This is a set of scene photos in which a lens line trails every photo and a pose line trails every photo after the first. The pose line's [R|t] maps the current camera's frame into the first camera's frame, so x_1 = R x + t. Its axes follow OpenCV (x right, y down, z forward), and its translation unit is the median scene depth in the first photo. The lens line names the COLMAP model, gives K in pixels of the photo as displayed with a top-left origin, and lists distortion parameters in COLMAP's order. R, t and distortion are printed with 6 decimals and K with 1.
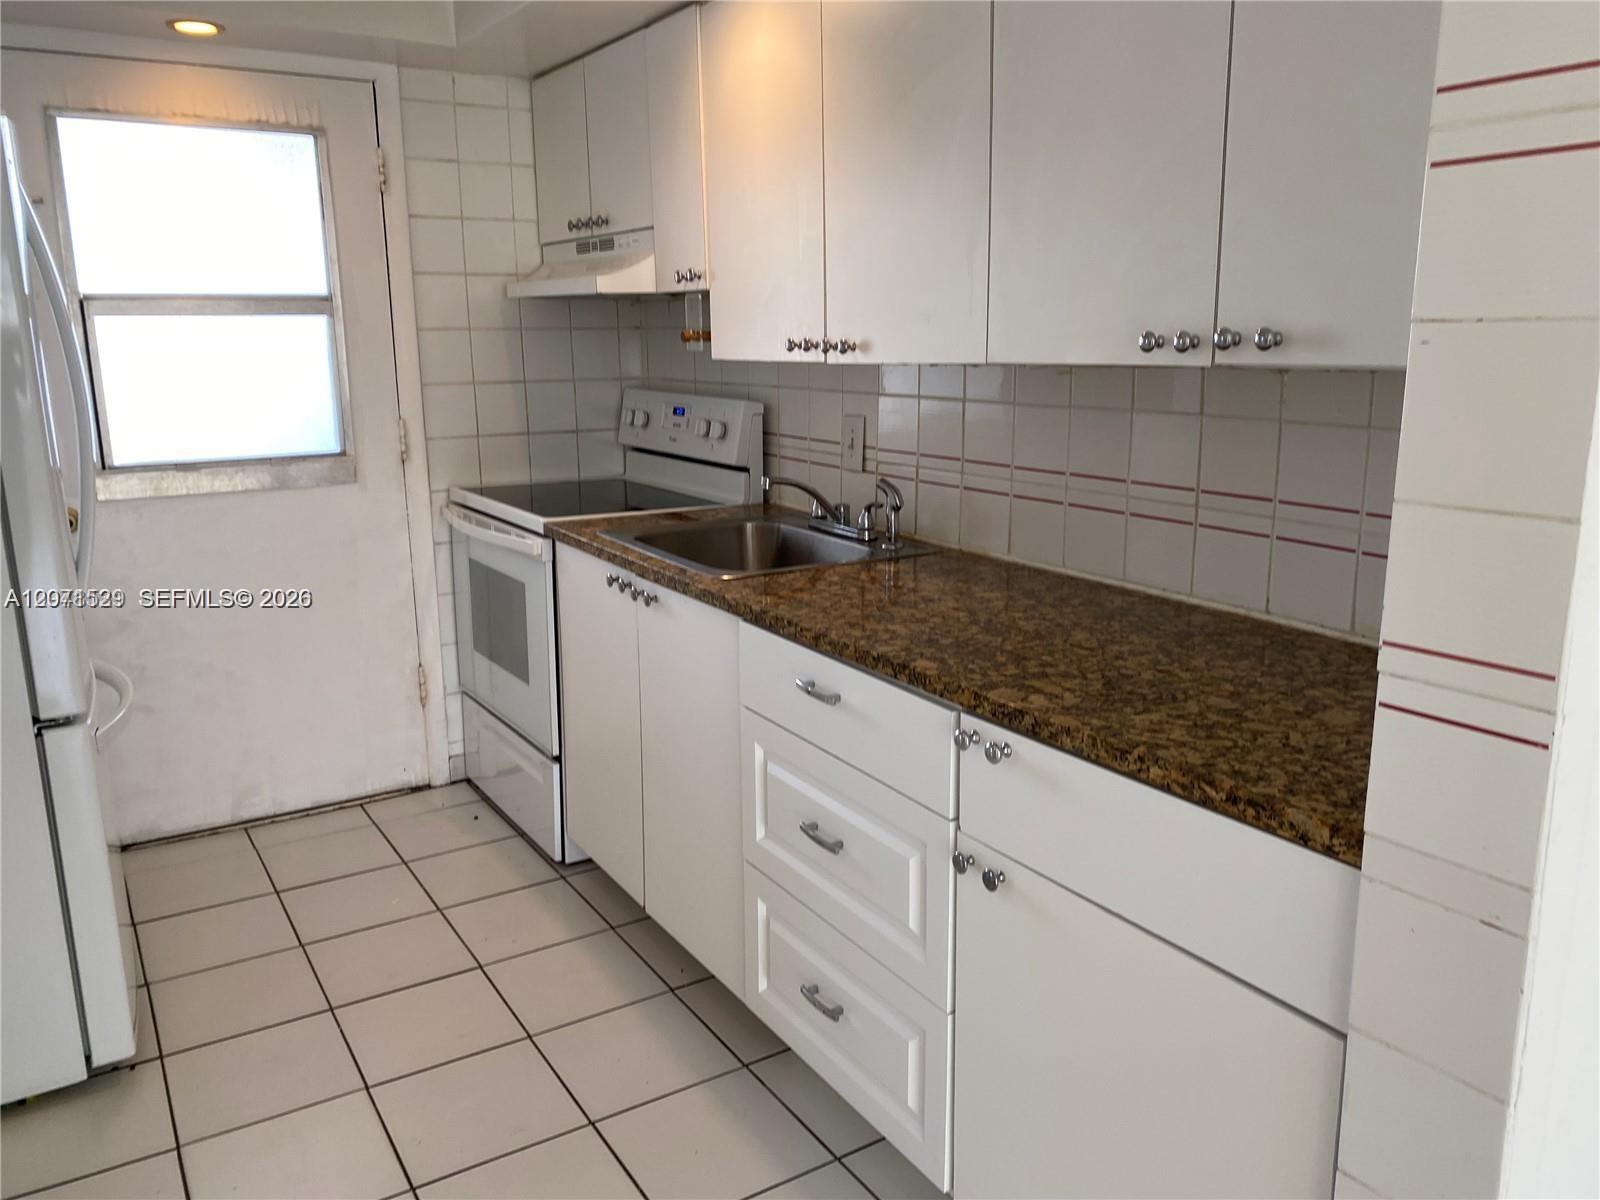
lens RADIAL K [[1209.7, 0, 792.8], [0, 1209.7, 590.7], [0, 0, 1]] dist [0.091863, -0.136814]
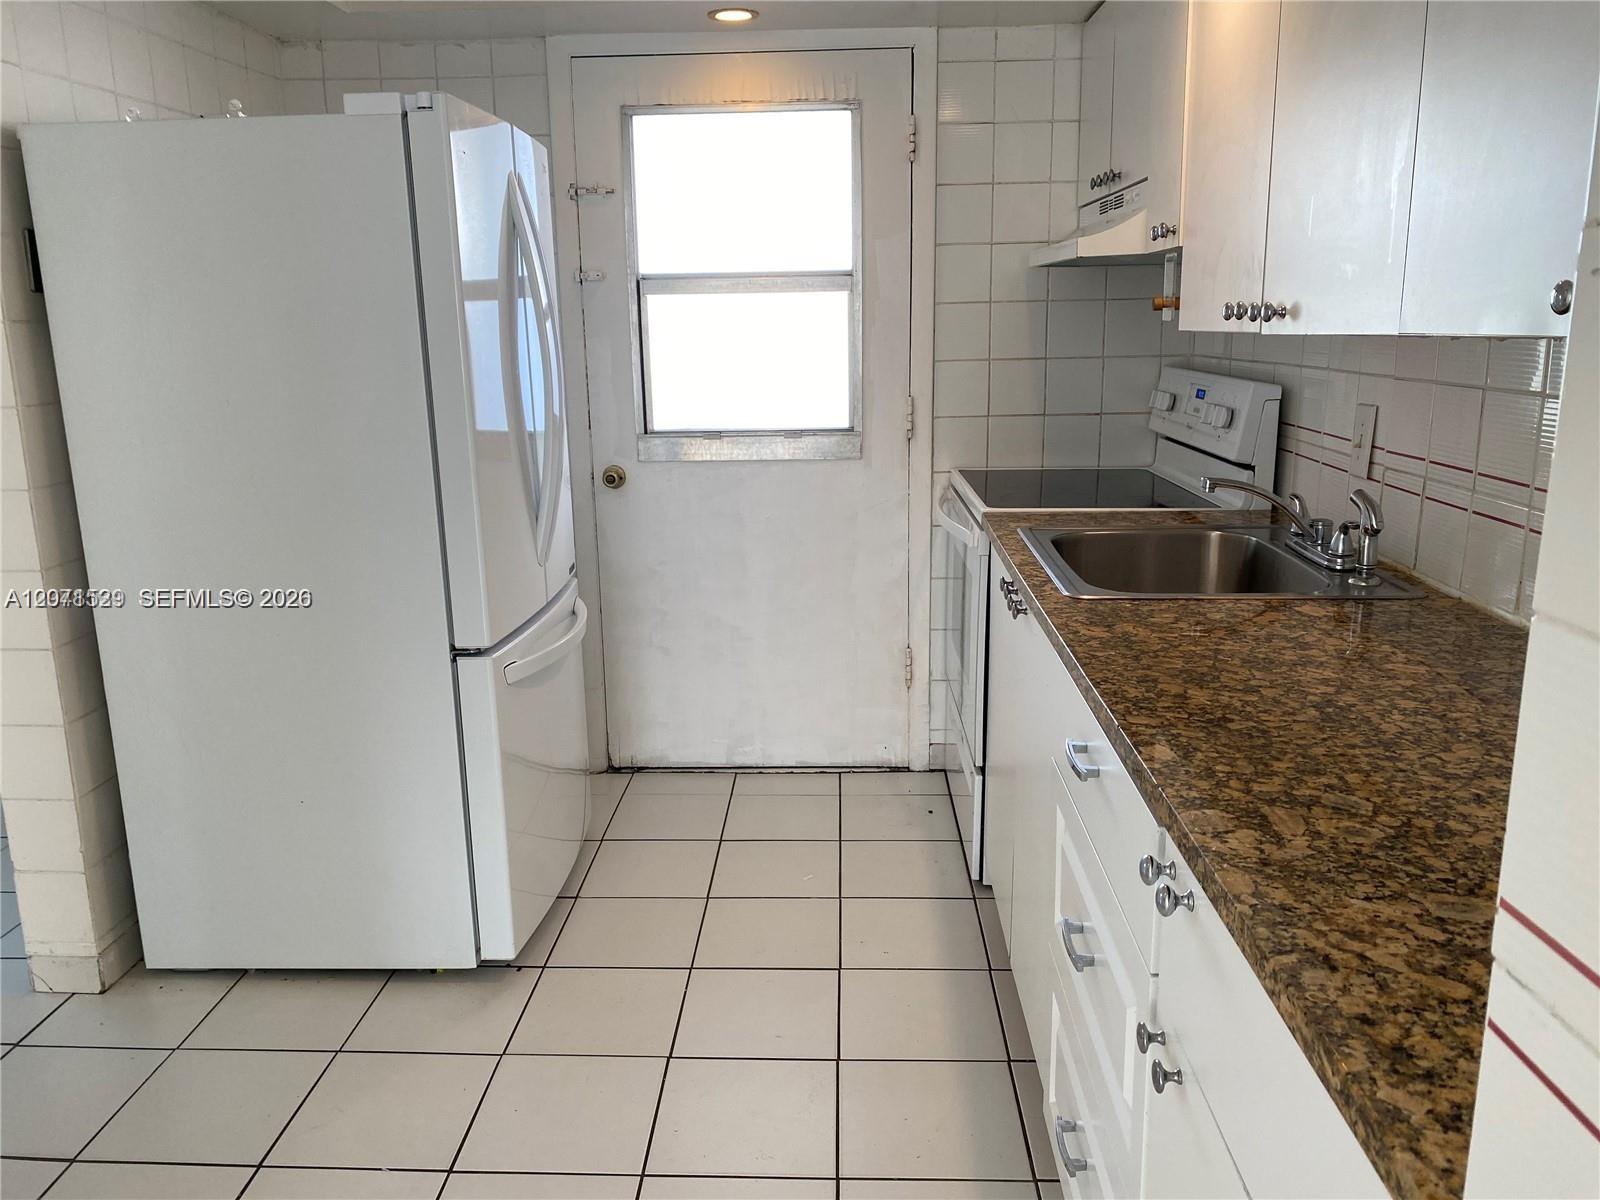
lens RADIAL K [[1209.7, 0, 792.8], [0, 1209.7, 590.7], [0, 0, 1]] dist [0.091863, -0.136814]
pose [[0.825123, 0.118960, -0.552286, 0.172681], [-0.109804, 0.992706, 0.049776, -0.025119], [0.554179, 0.019572, 0.832167, 0.148432]]
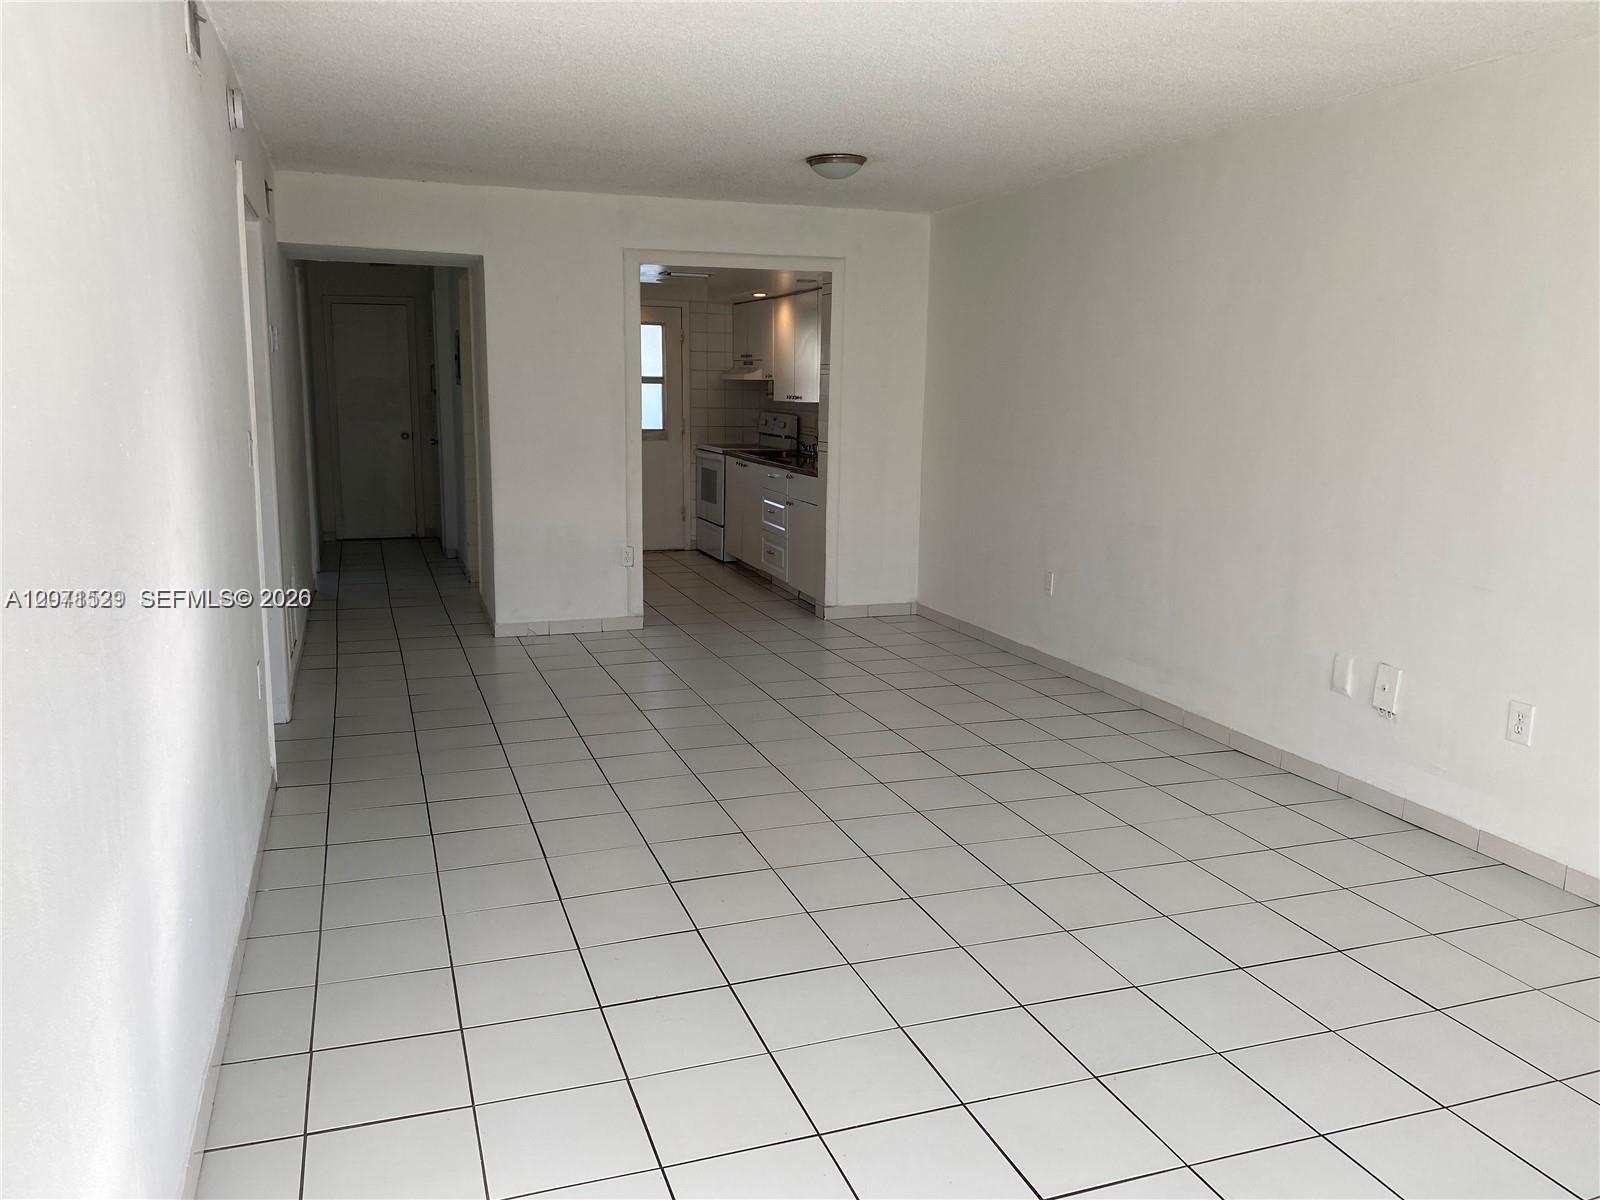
lens RADIAL K [[1209.7, 0, 792.8], [0, 1209.7, 590.7], [0, 0, 1]] dist [0.091863, -0.136814]
pose [[0.976392, 0.057099, -0.208321, 0.618586], [-0.065316, 0.997326, -0.032774, 0.379564], [0.205892, 0.045607, 0.977511, -1.935480]]
